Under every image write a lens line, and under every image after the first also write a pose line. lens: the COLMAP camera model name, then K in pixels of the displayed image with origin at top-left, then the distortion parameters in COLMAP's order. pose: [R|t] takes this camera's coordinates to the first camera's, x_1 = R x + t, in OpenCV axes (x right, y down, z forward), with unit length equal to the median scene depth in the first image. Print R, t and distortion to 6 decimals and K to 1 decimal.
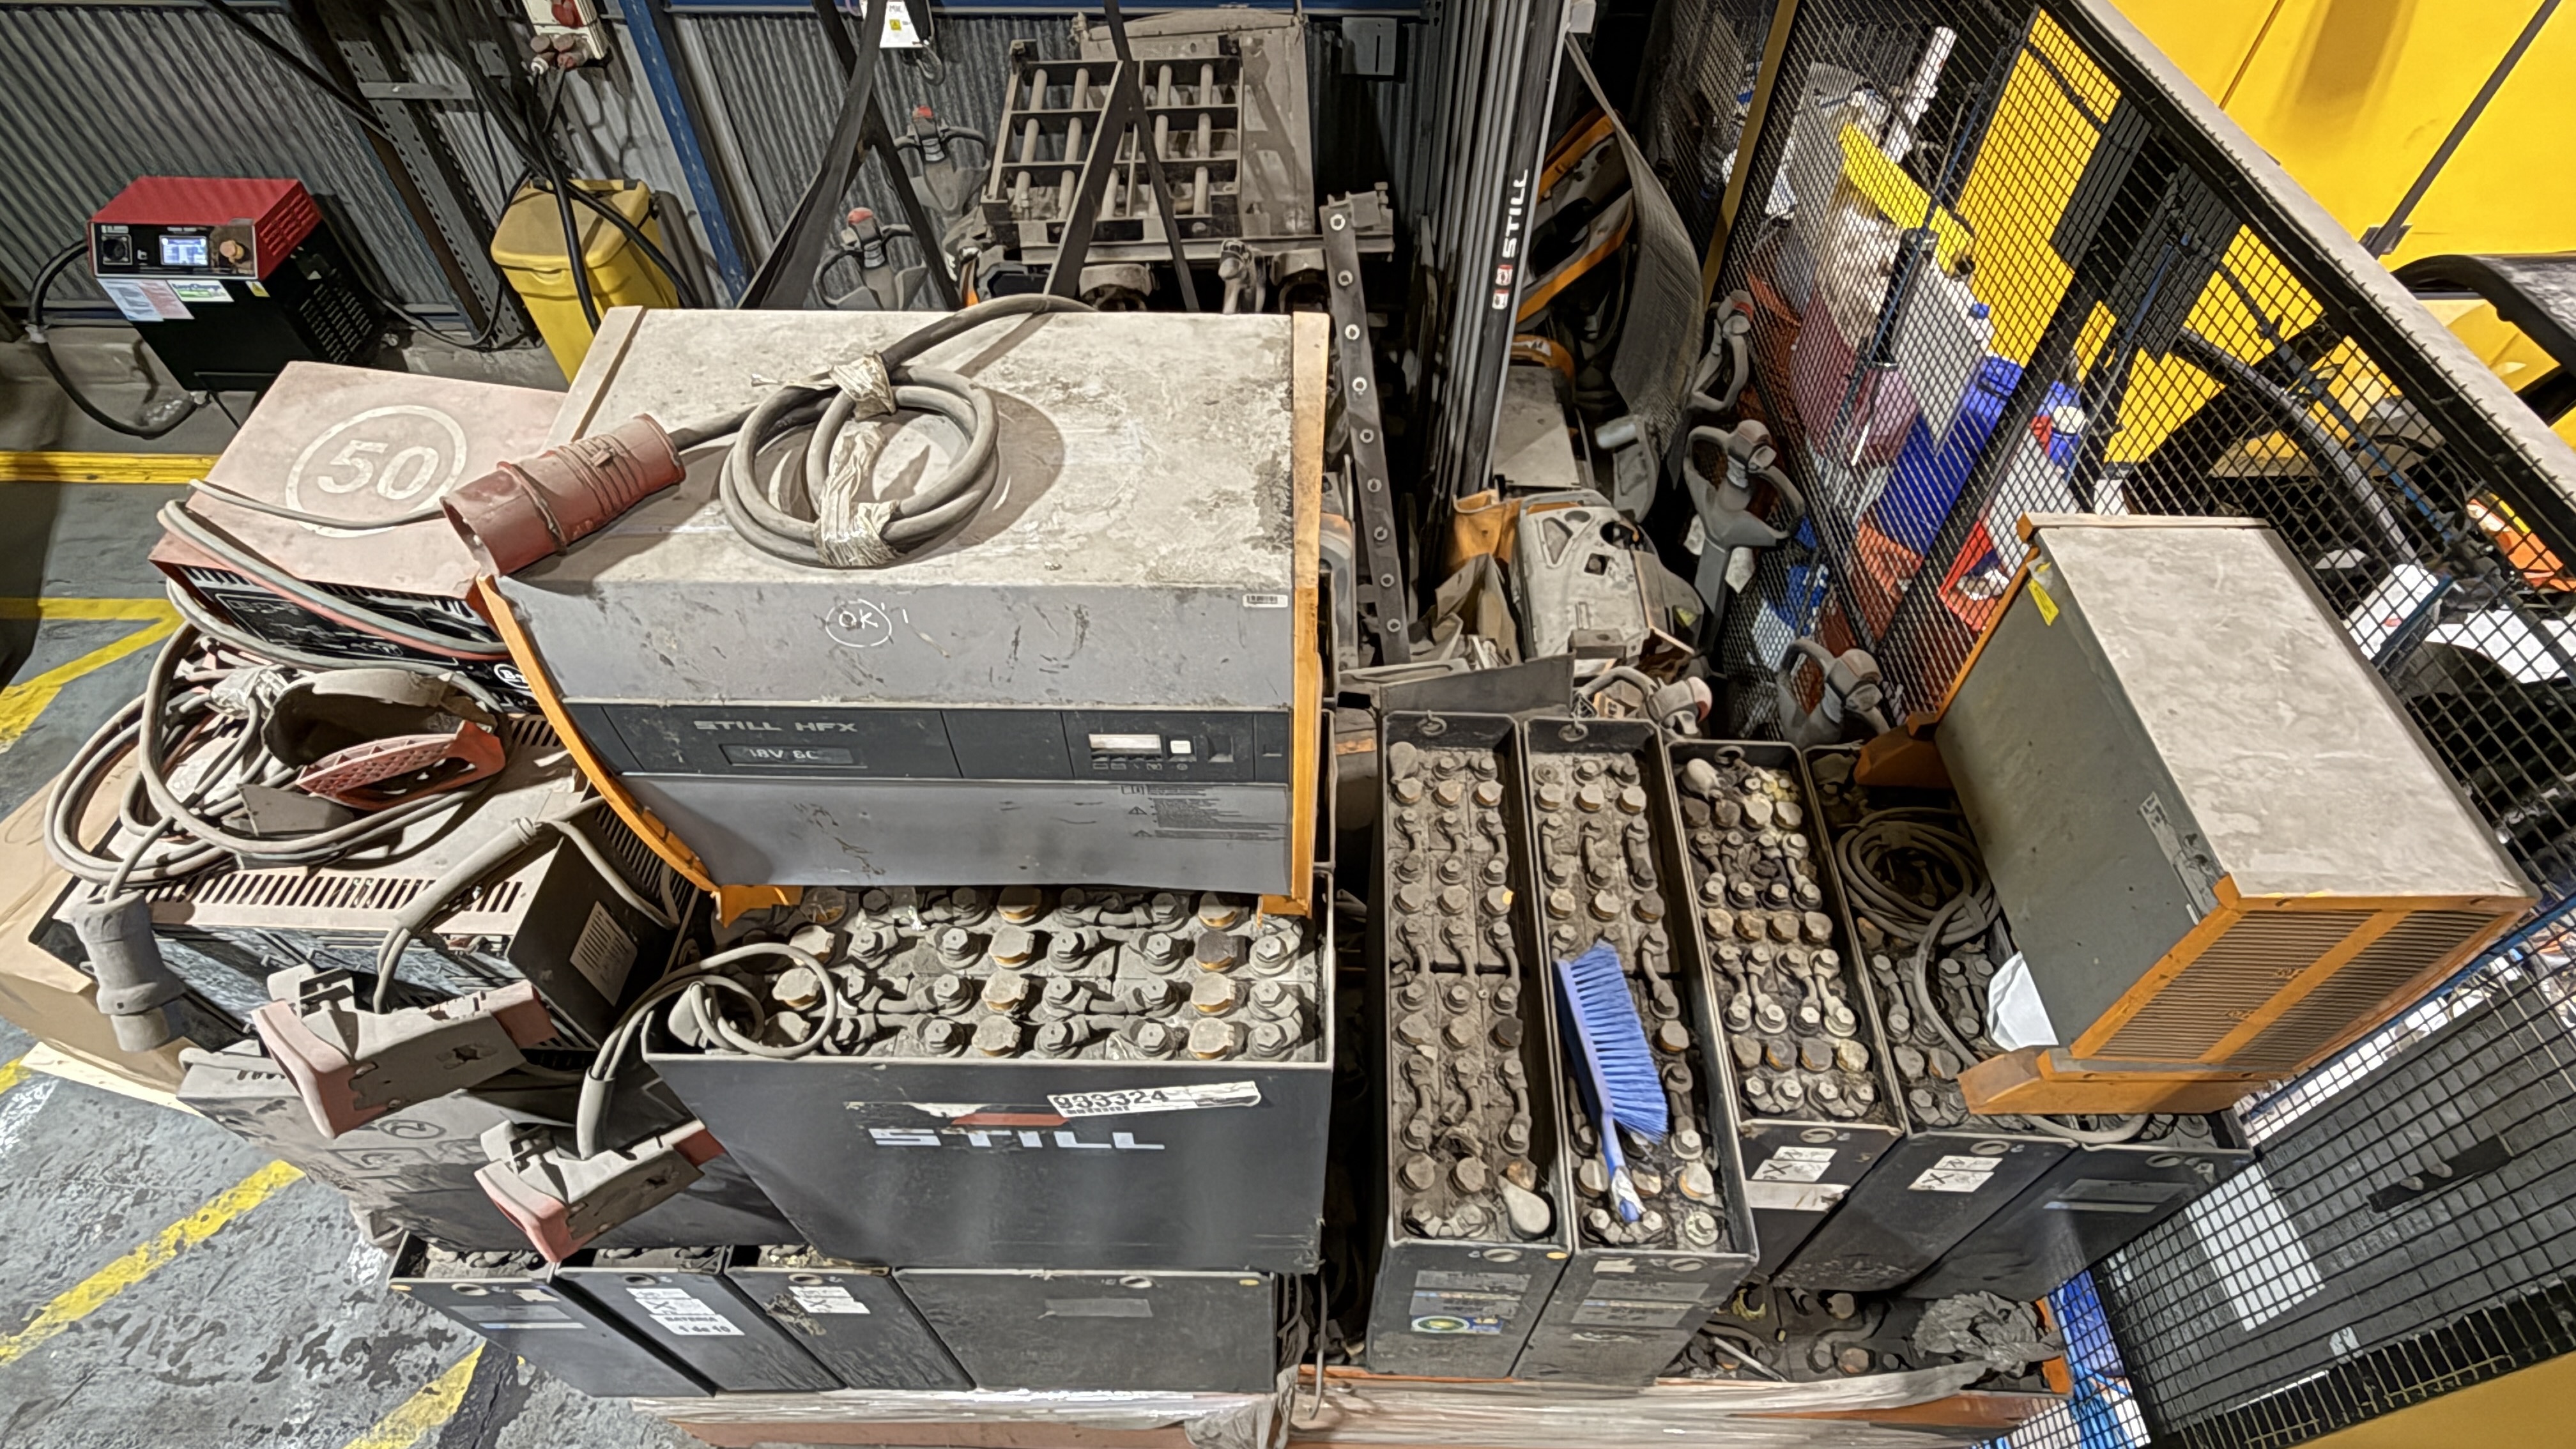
lens RADIAL K [[1250.7, 0, 1288.0], [0, 1250.7, 724.5], [0, 0, 1]] dist [0.000495, -0.001445]
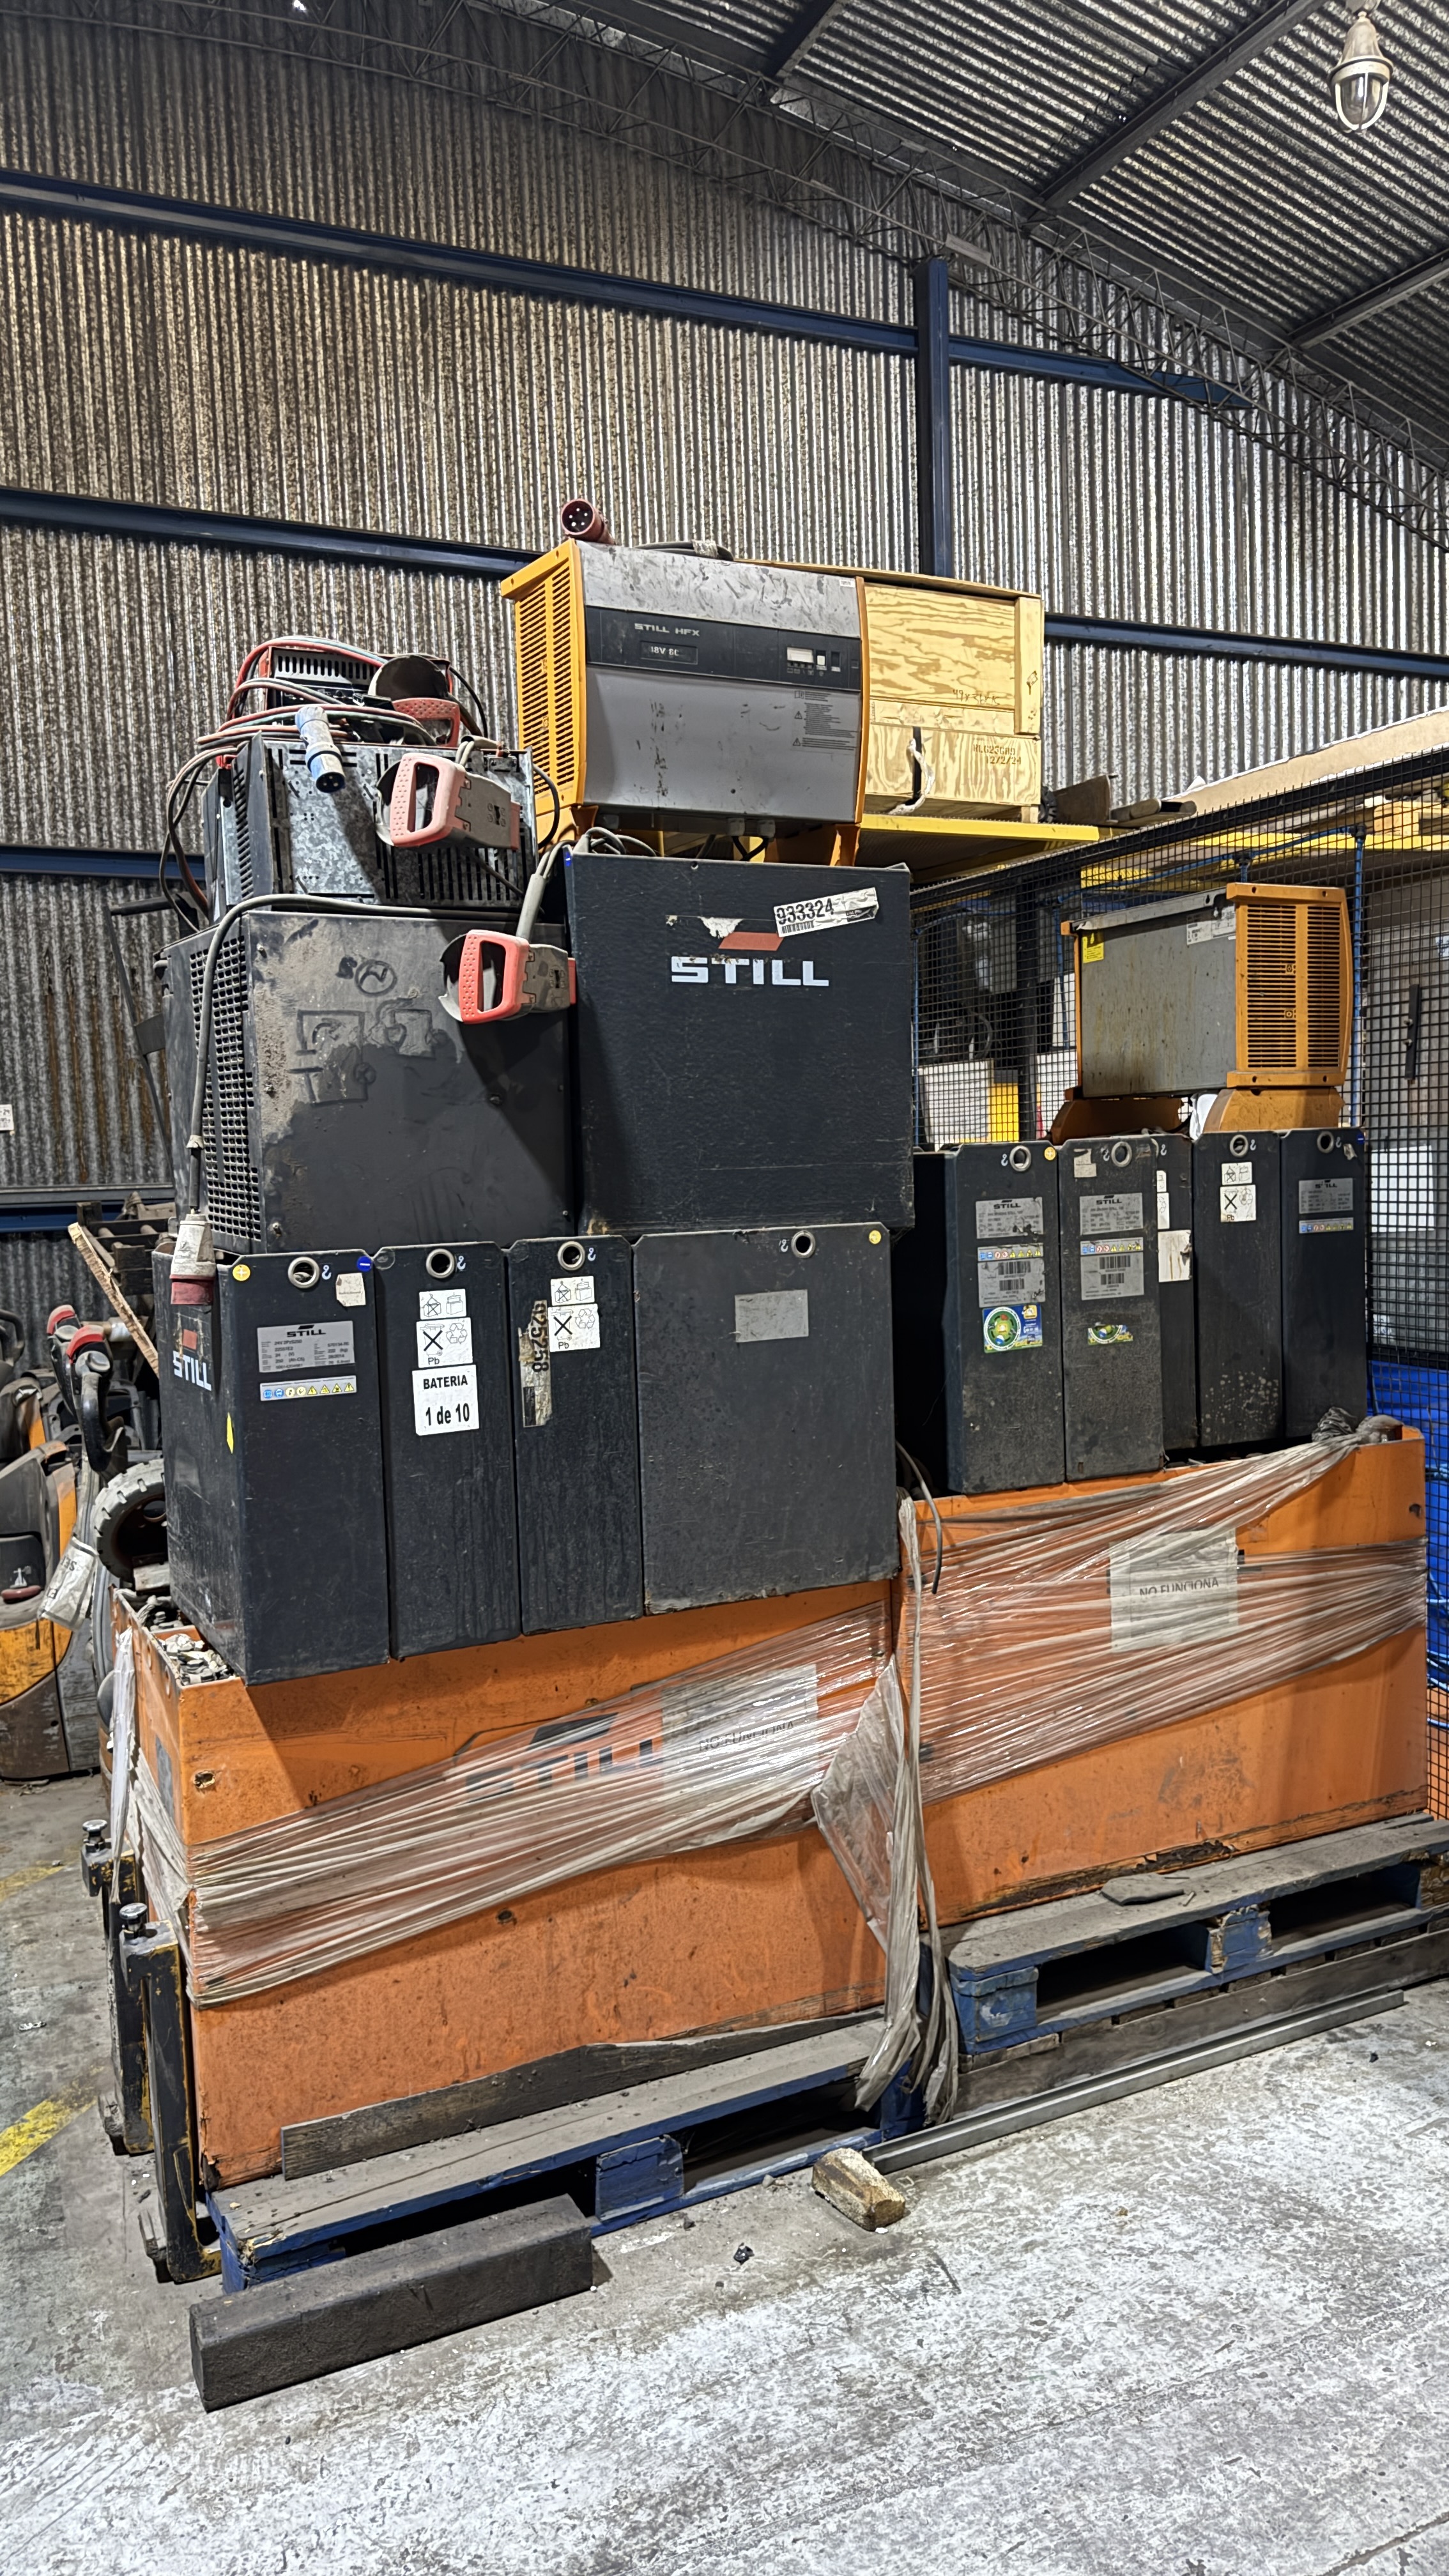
lens RADIAL K [[1776.9, 0, 721.2], [0, 1776.9, 1296.1], [0, 0, 1]] dist [0.169514, -0.256908]
pose [[0.892375, -0.068963, 0.445994, -1.368148], [0.366496, 0.687408, -0.627017, 2.144877], [-0.263338, 0.722990, 0.638701, -0.190177]]
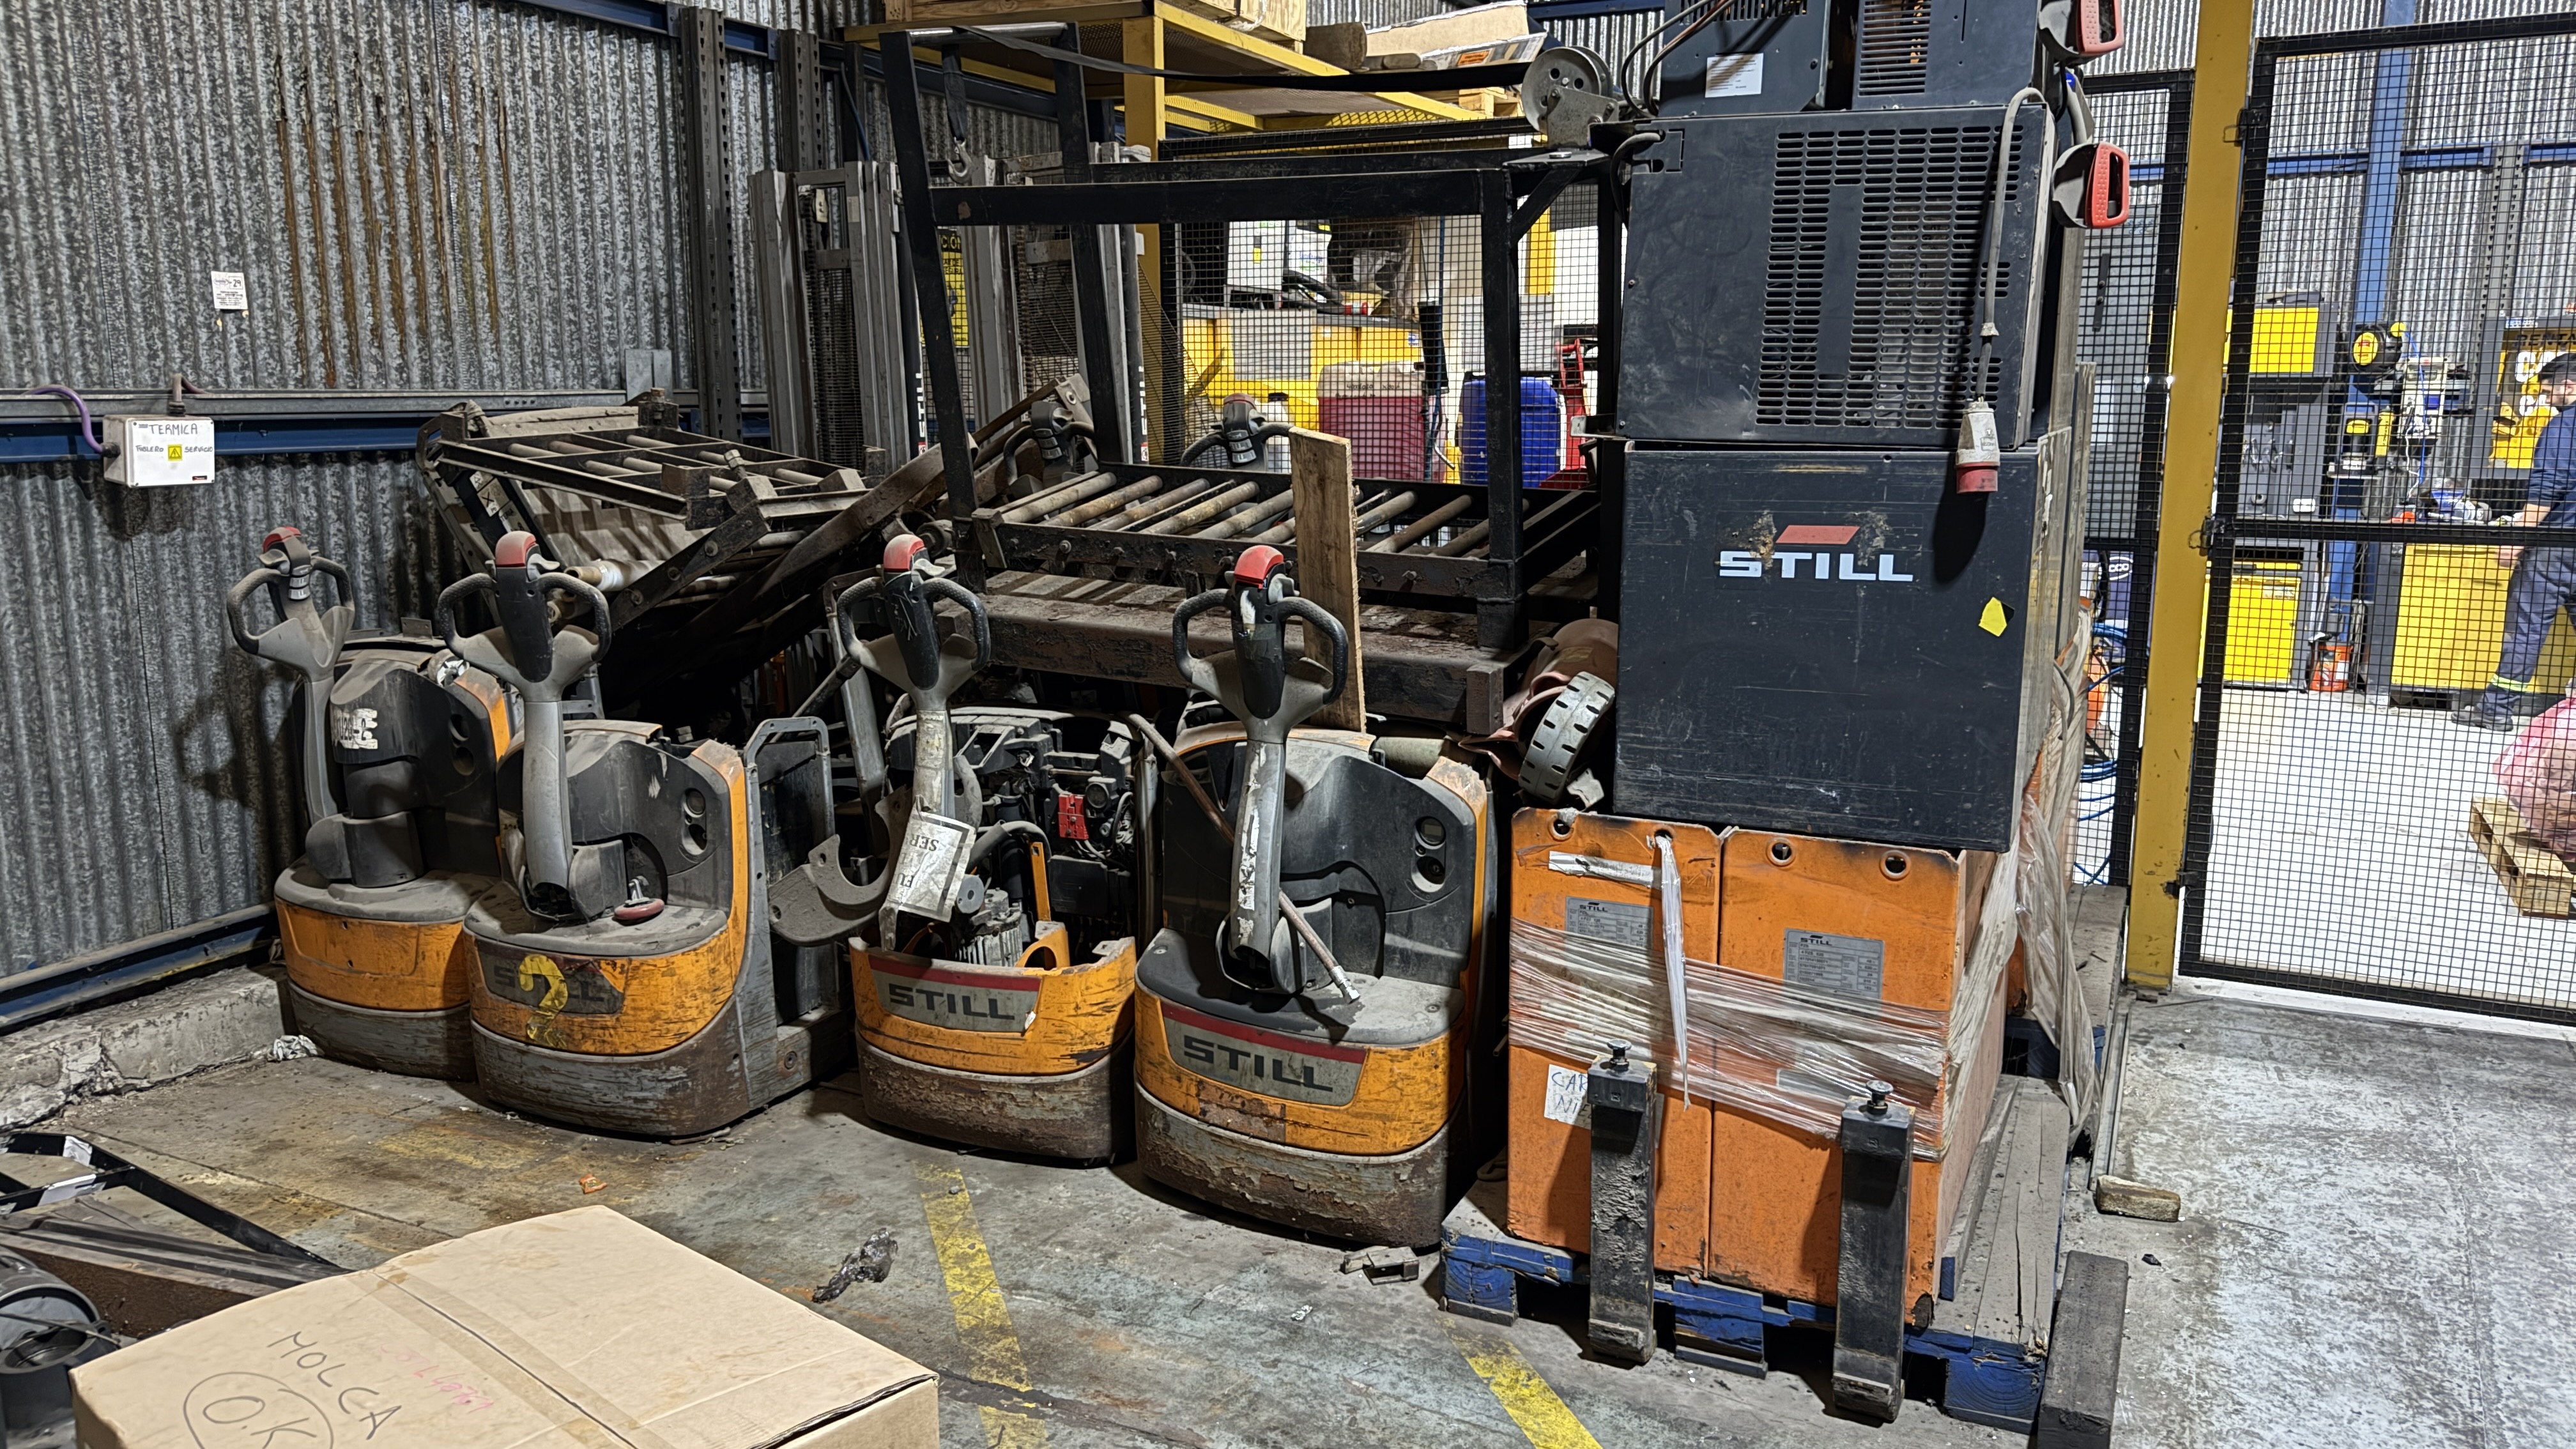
lens RADIAL K [[1829.9, 0, 1291.4], [0, 1829.9, 722.6], [0, 0, 1]] dist [0.006568, 0.006483]
pose [[0.439962, -0.170672, 0.881649, -3.355146], [0.688397, 0.694549, -0.209072, 0.666329], [-0.576666, 0.698908, 0.423065, 1.082543]]
